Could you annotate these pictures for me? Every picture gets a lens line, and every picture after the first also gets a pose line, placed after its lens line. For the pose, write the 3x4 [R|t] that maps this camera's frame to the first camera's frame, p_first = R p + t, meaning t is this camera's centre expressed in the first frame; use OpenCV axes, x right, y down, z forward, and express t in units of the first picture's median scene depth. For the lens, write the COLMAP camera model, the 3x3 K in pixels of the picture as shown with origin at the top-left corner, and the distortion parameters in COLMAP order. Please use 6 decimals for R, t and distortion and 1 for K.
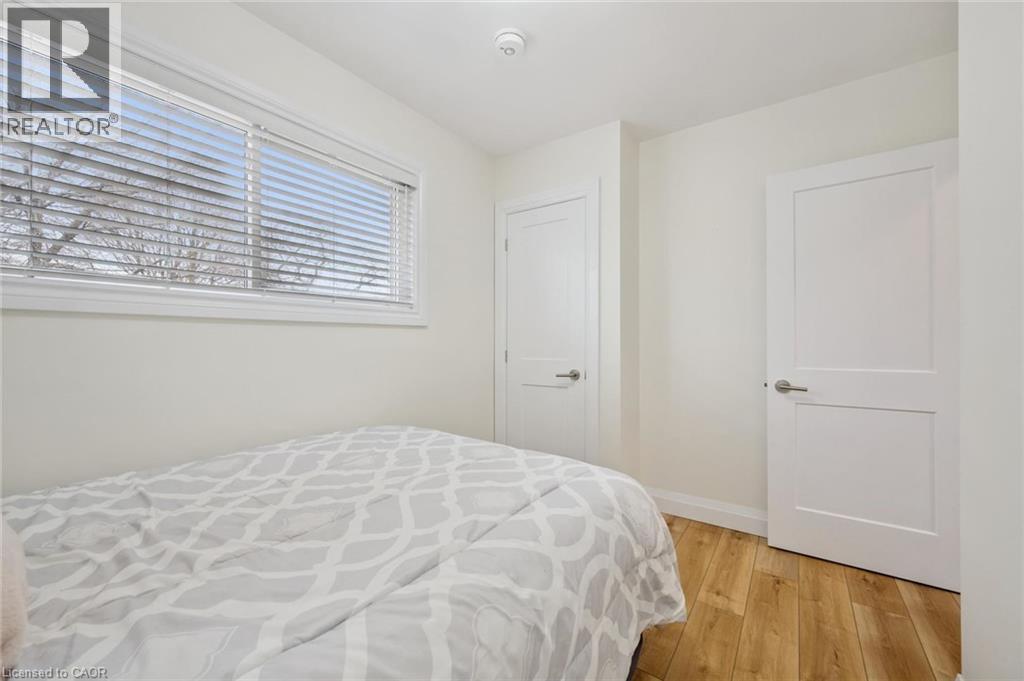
lens RADIAL K [[402.2, 0, 509.1], [0, 402.2, 338.5], [0, 0, 1]] dist [-0.001728, 0.000100]
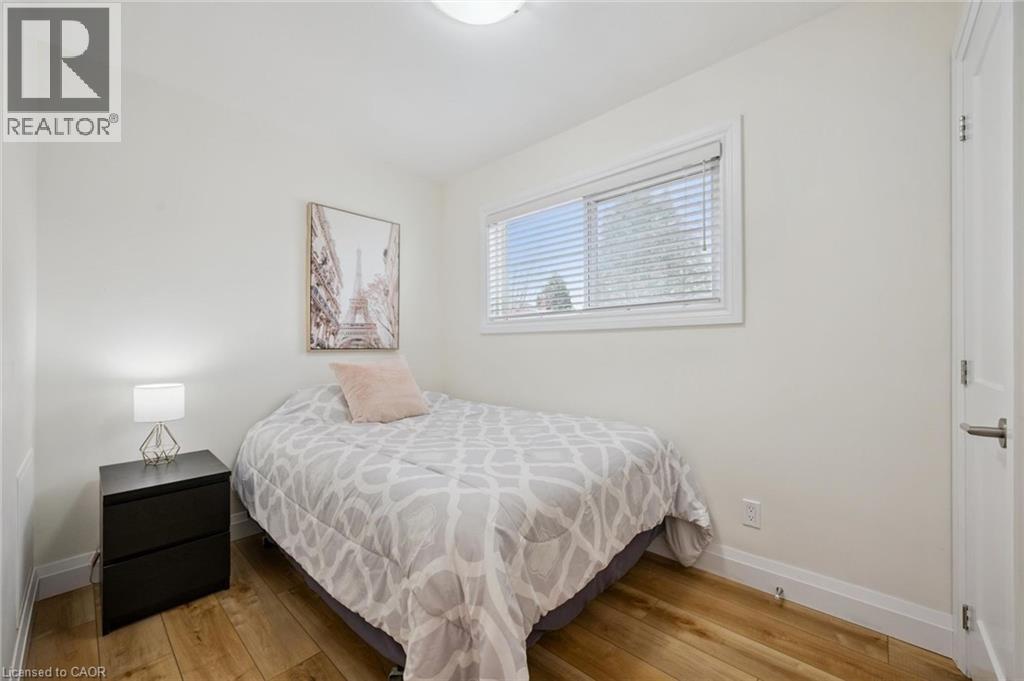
lens RADIAL K [[402.2, 0, 512.3], [0, 402.2, 343.6], [0, 0, 1]] dist [-0.001728, 0.000100]
pose [[-0.128223, -0.011170, -0.991682, 1.189630], [0.013516, 0.999824, -0.013009, 0.022110], [0.991653, -0.015072, -0.128050, 1.320023]]
